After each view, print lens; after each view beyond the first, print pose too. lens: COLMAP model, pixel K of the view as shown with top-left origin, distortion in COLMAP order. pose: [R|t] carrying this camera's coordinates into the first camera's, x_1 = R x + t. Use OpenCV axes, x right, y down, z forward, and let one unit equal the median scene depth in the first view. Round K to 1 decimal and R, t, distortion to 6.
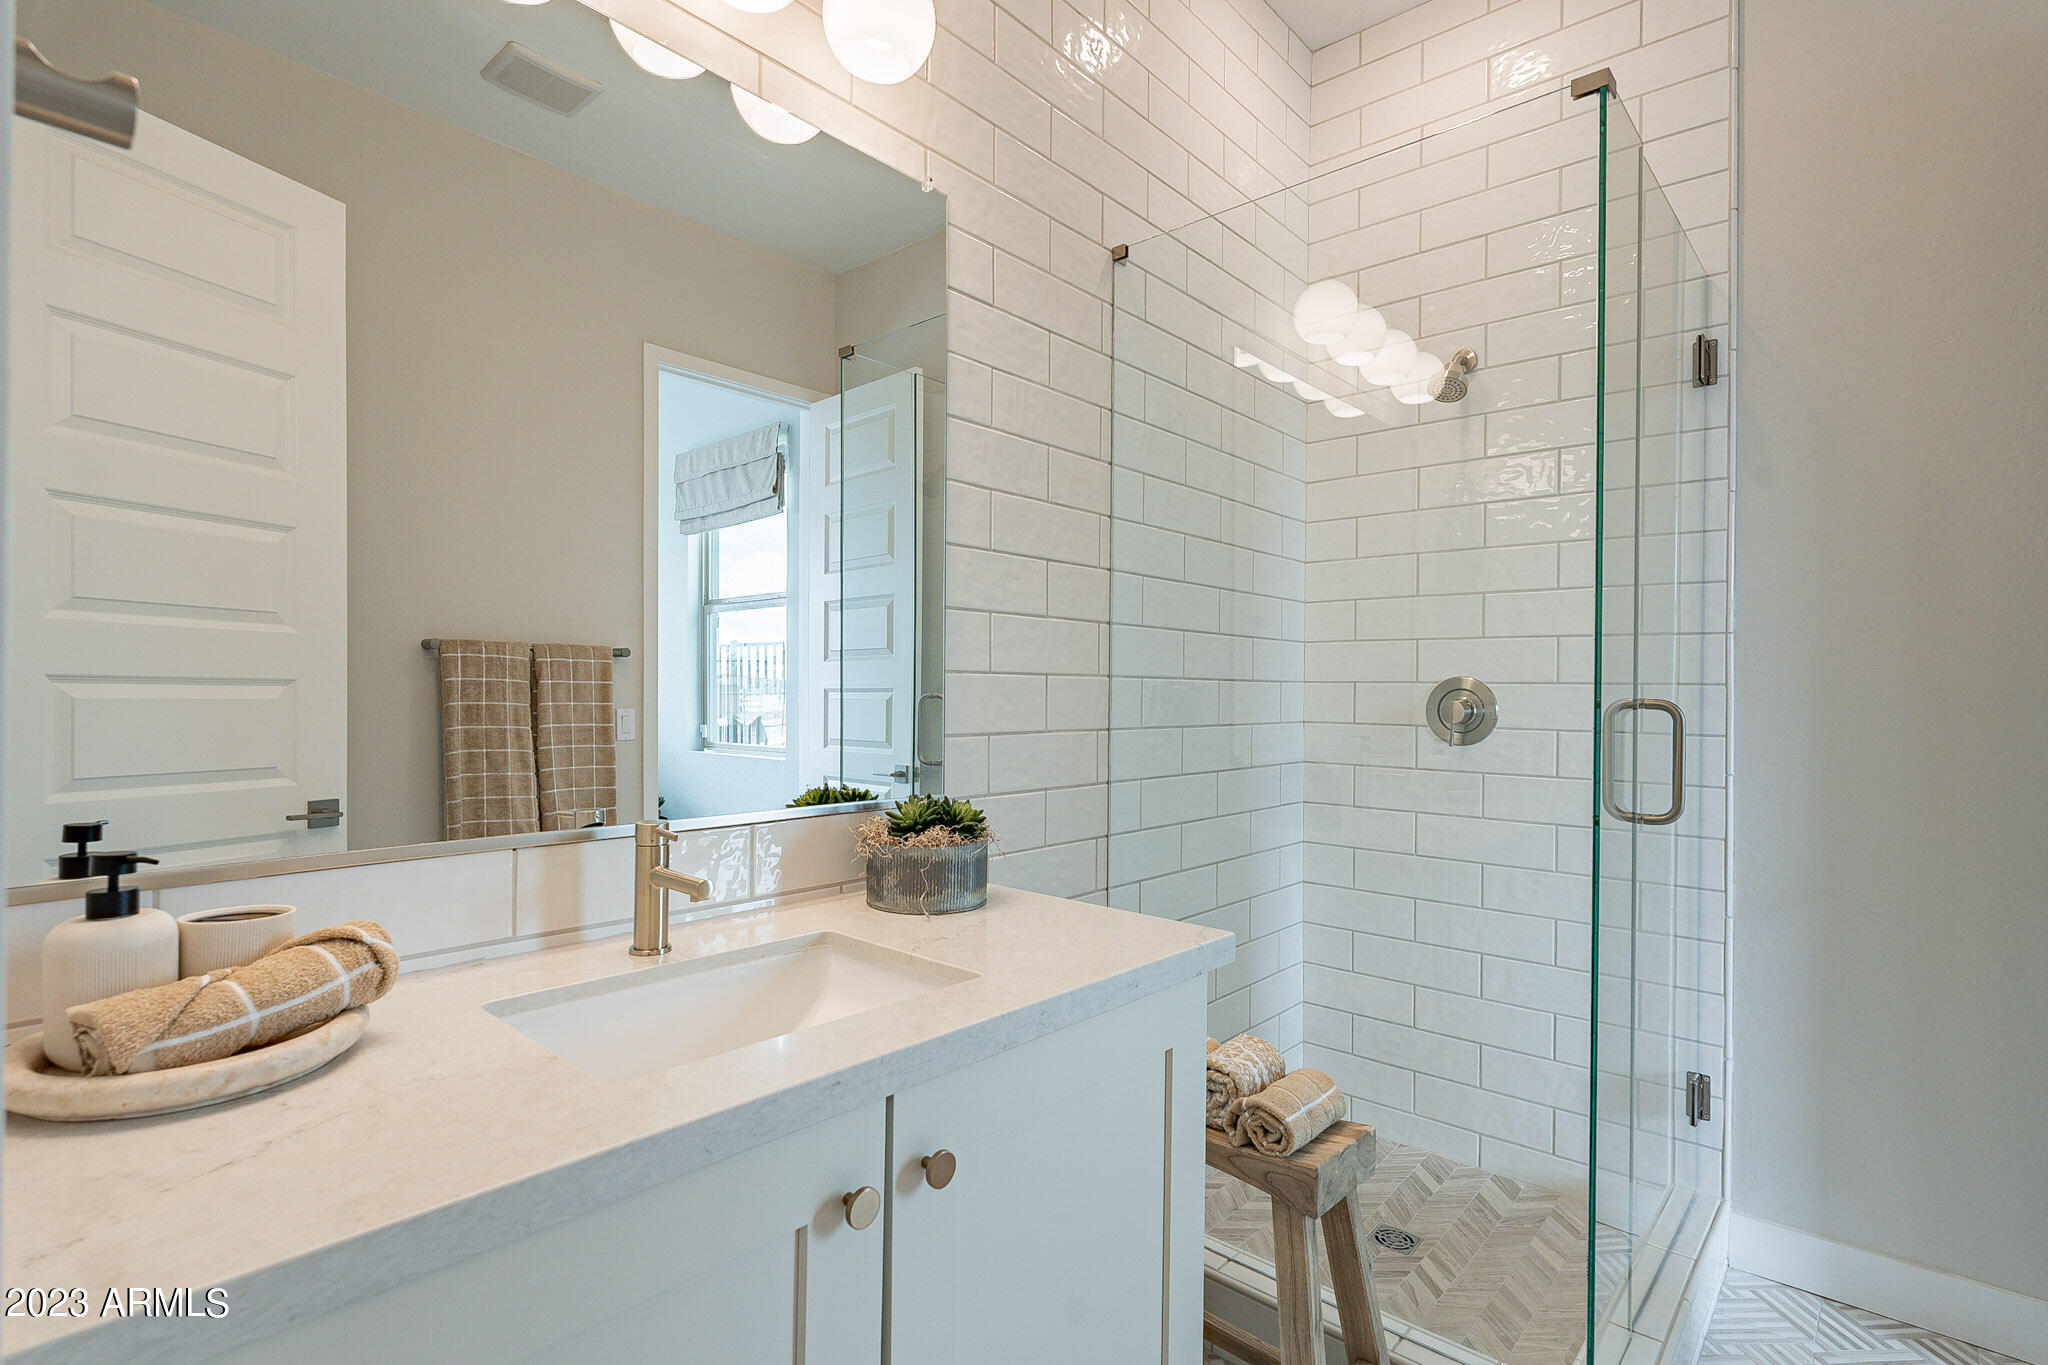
lens RADIAL K [[1001.6, 0, 1029.4], [0, 1001.6, 687.6], [0, 0, 1]] dist [0.005804, 0.000400]
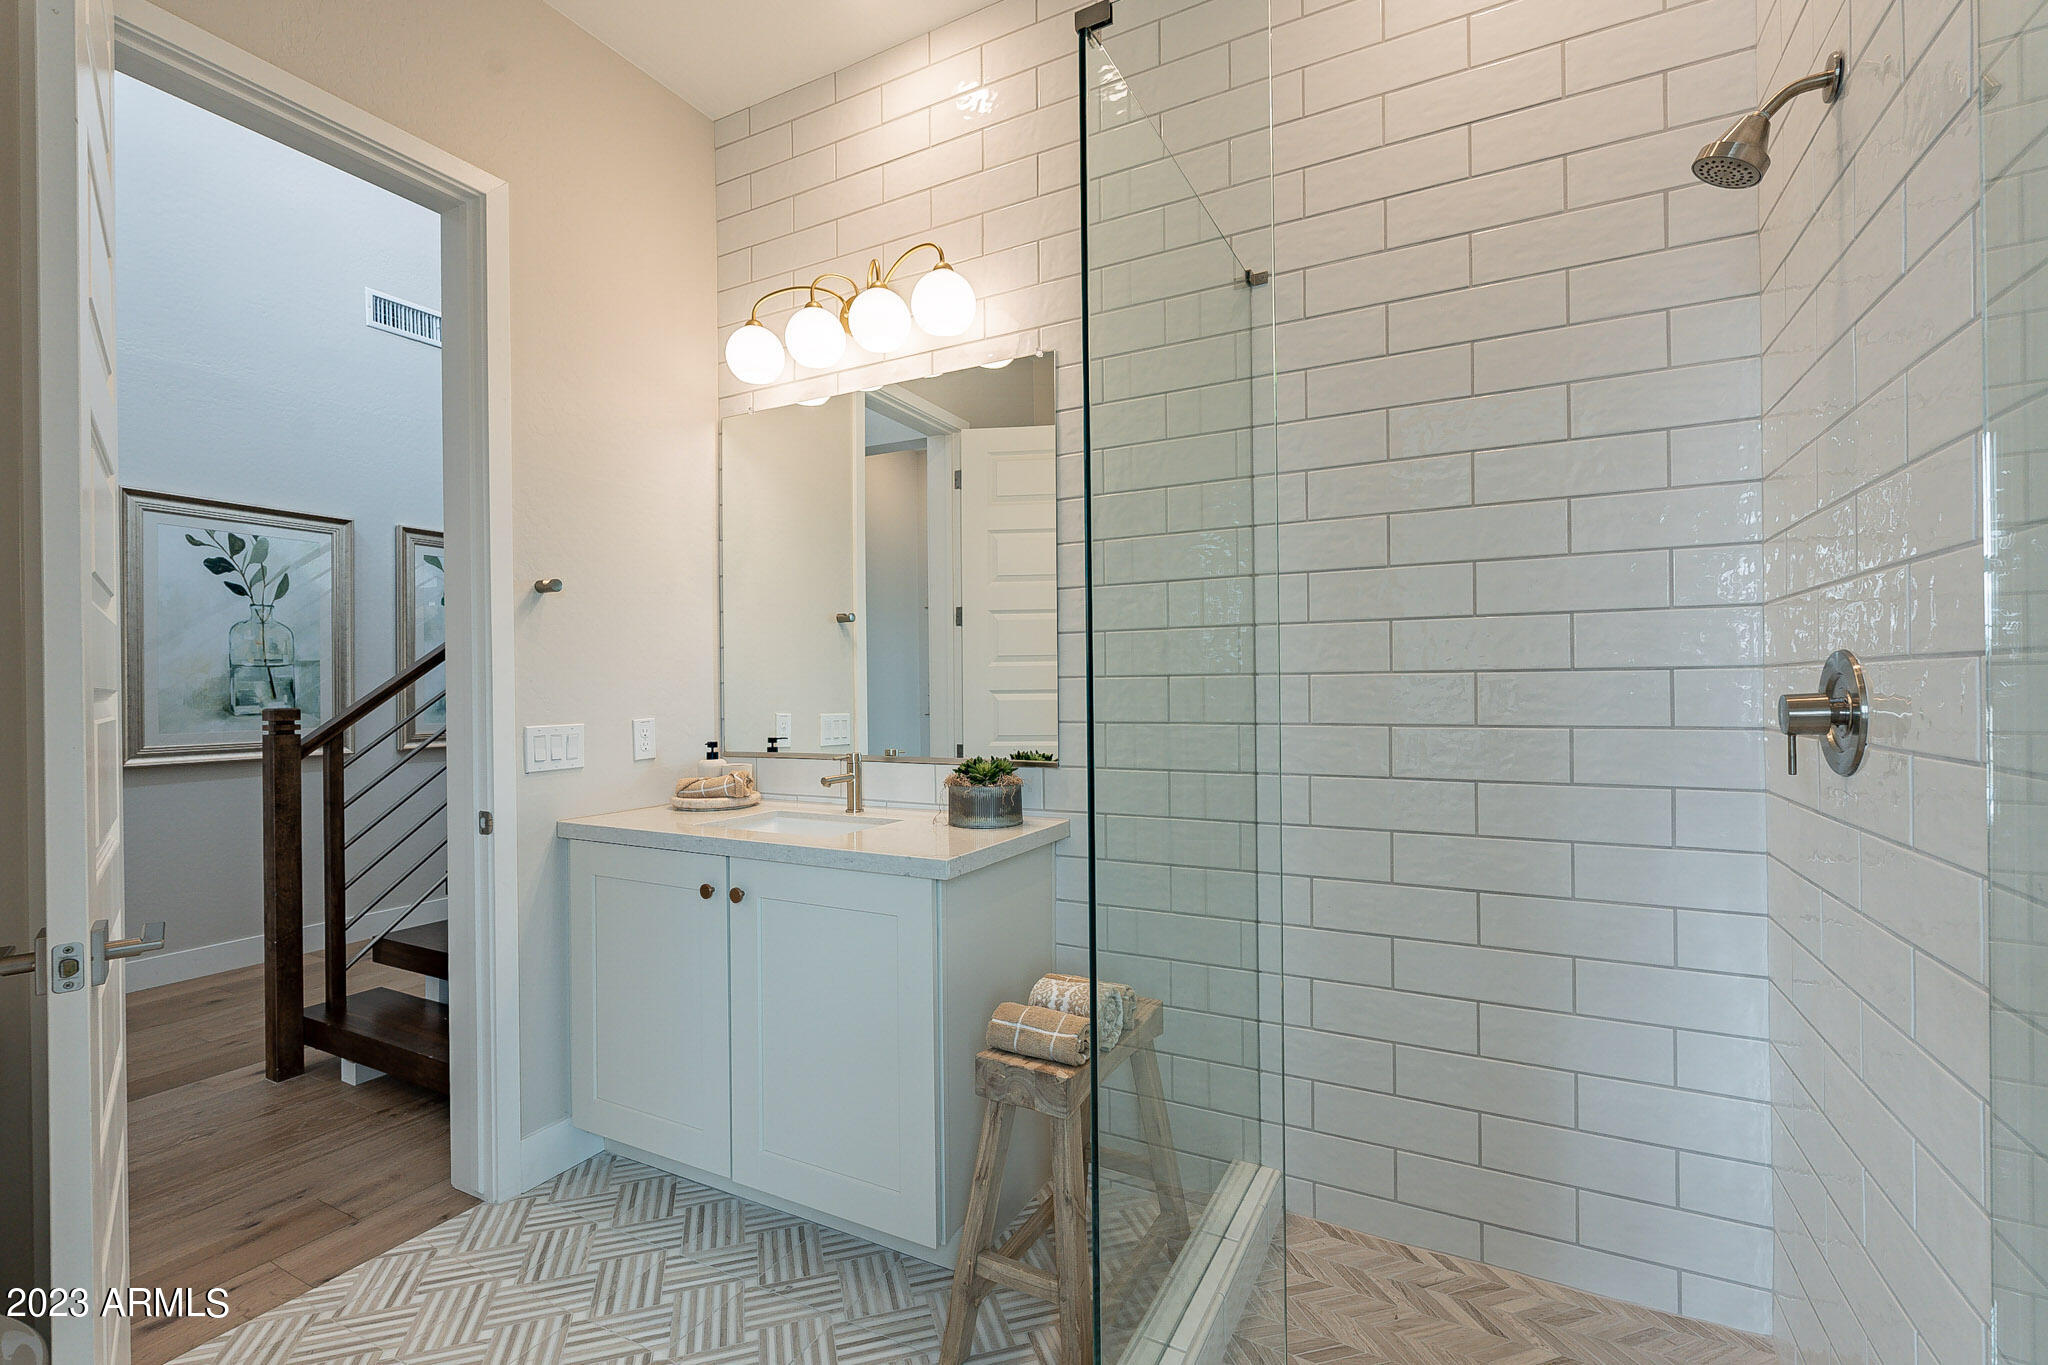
lens RADIAL K [[915.6, 0, 1025.1], [0, 915.6, 690.6], [0, 0, 1]] dist [-0.000713, -0.000063]
pose [[0.220311, -0.017086, -0.975280, 1.082085], [0.010465, 0.999830, -0.015152, 0.020680], [0.975374, -0.006868, 0.220453, 0.600992]]
